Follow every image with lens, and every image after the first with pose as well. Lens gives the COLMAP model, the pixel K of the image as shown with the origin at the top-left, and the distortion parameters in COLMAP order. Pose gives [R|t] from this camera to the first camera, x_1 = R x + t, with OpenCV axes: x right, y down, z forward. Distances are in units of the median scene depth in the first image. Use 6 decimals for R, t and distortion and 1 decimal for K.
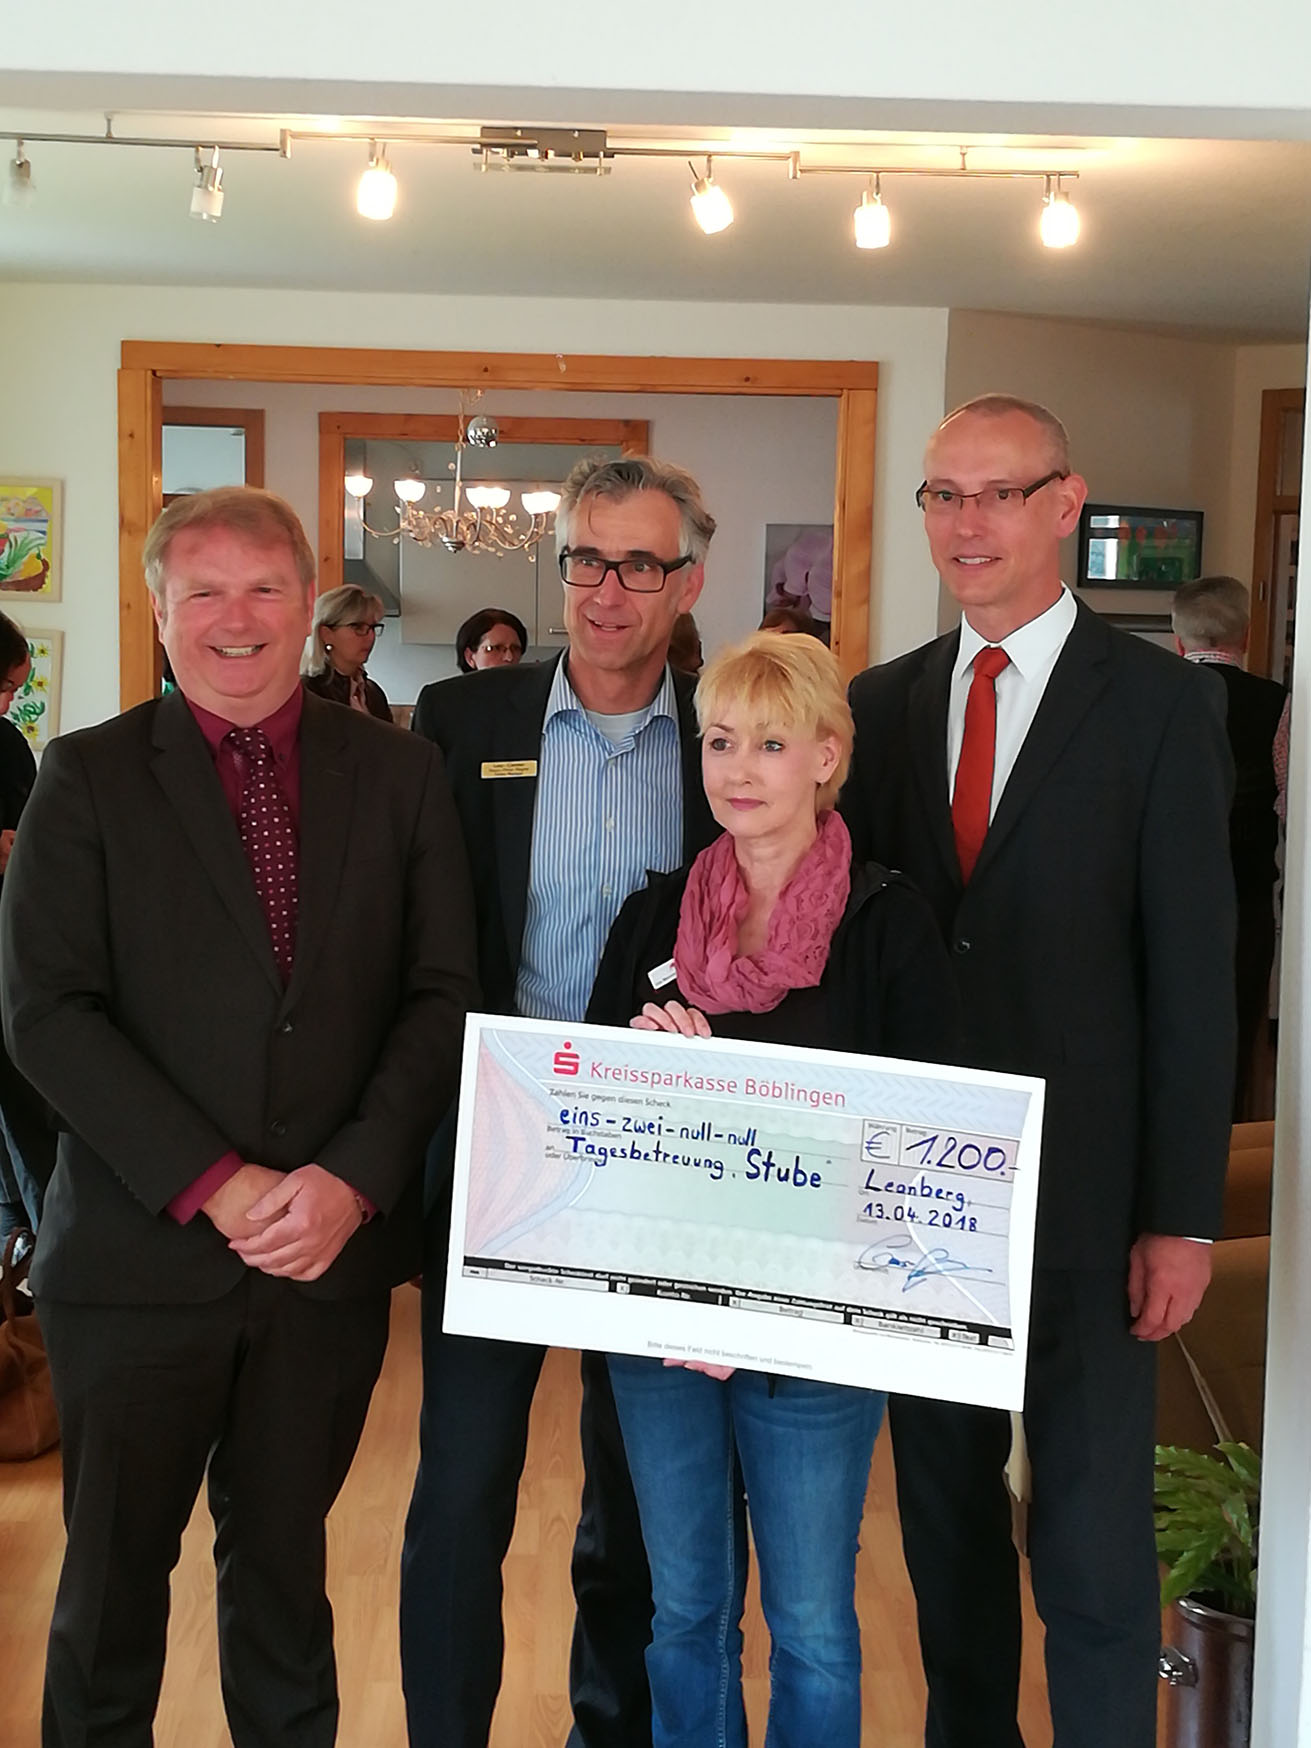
lens RADIAL K [[2848.4, 0, 655.5], [0, 2848.4, 874.5], [0, 0, 1]] dist [0.038838, 0.000000]
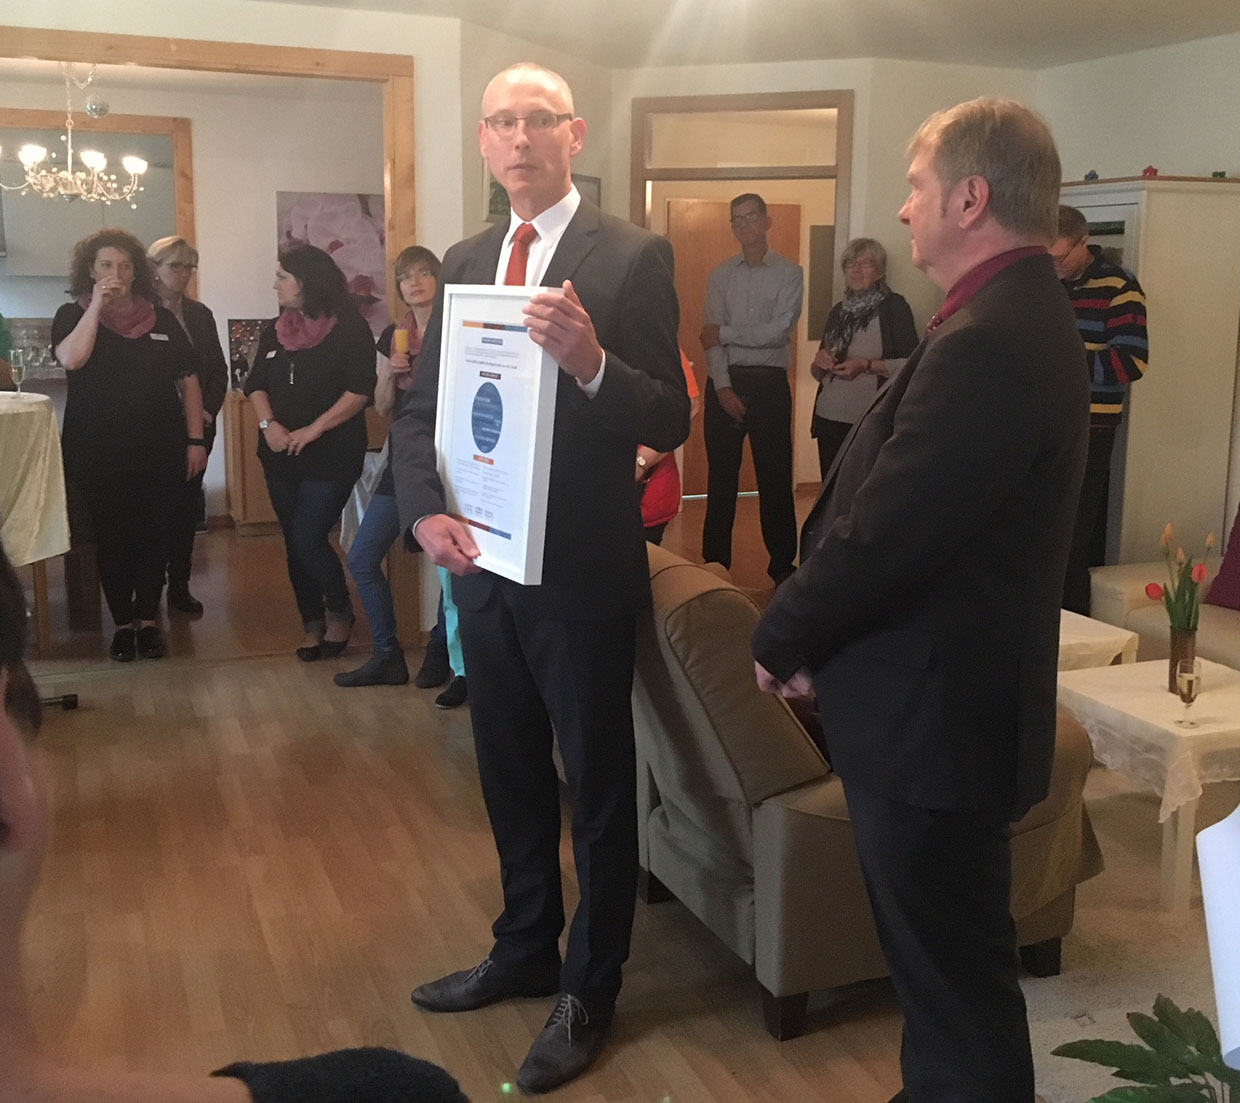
lens RADIAL K [[1411.1, 0, 620.0], [0, 1411.1, 552.7], [0, 0, 1]] dist [-0.025102, 0.000000]
pose [[0.940067, -0.065802, 0.334580, -0.060146], [0.029967, 0.993350, 0.111166, -0.012786], [-0.339670, -0.094477, 0.935788, 0.268173]]
